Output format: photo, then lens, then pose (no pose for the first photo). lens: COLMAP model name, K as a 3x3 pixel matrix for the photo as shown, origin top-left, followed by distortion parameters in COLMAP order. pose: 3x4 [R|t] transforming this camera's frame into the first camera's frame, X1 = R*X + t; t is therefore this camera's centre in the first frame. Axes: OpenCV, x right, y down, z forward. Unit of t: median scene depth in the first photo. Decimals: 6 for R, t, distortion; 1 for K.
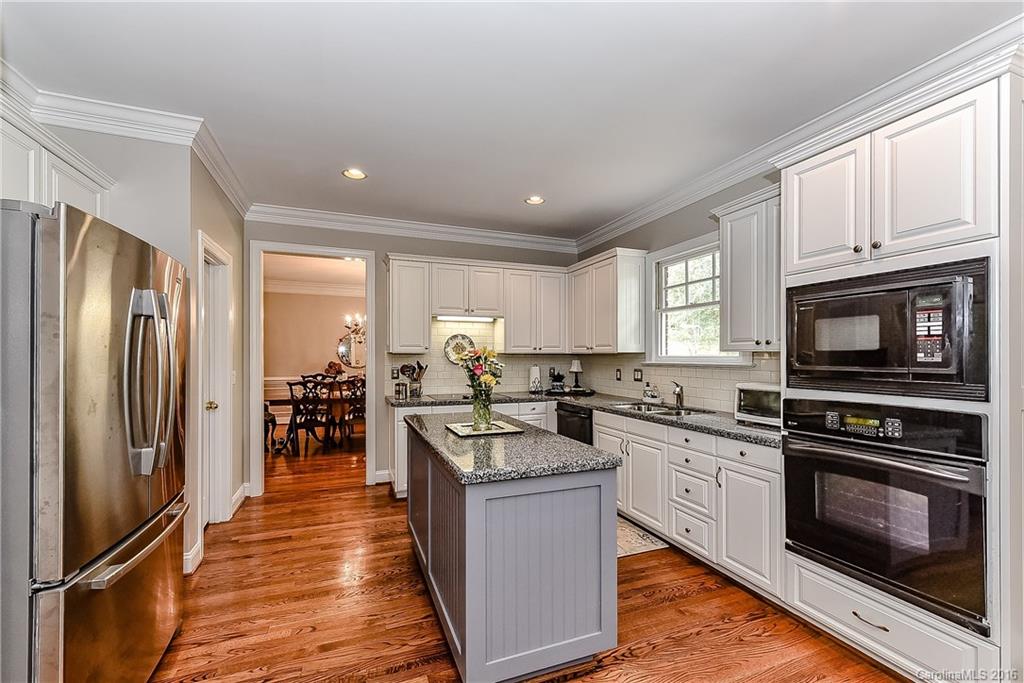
lens RADIAL K [[405.4, 0, 500.9], [0, 405.4, 357.7], [0, 0, 1]] dist [-0.000117, -0.000096]
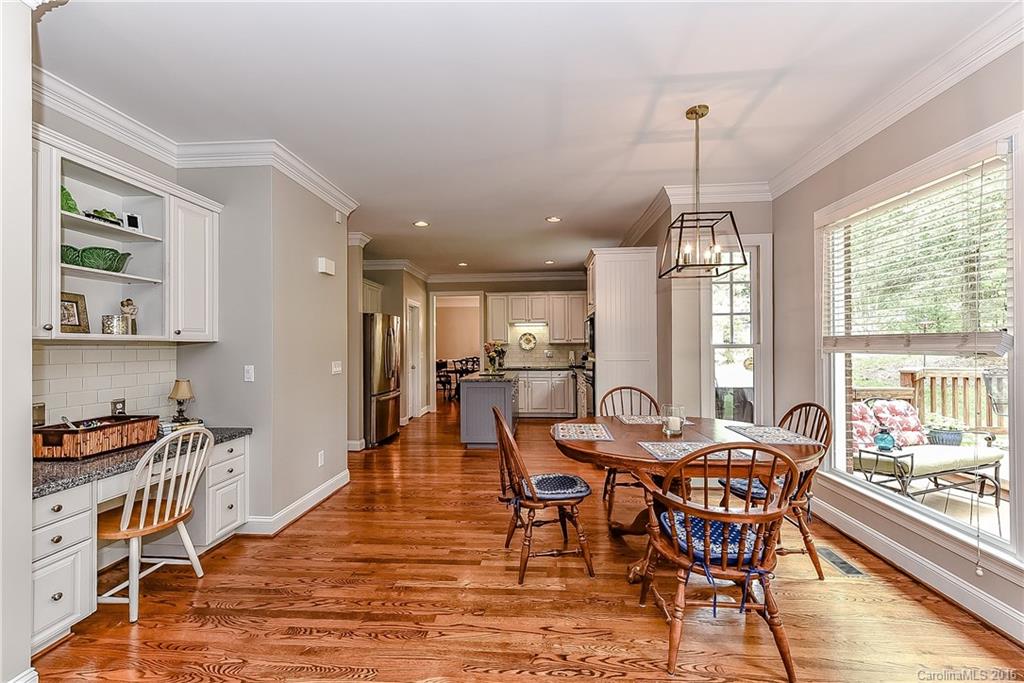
lens RADIAL K [[405.4, 0, 512.8], [0, 405.4, 343.7], [0, 0, 1]] dist [-0.000117, -0.000096]
pose [[0.903852, -0.019540, -0.427398, 0.613677], [0.019677, 0.999798, -0.004098, -0.004038], [0.427392, -0.004706, 0.904054, -0.664784]]
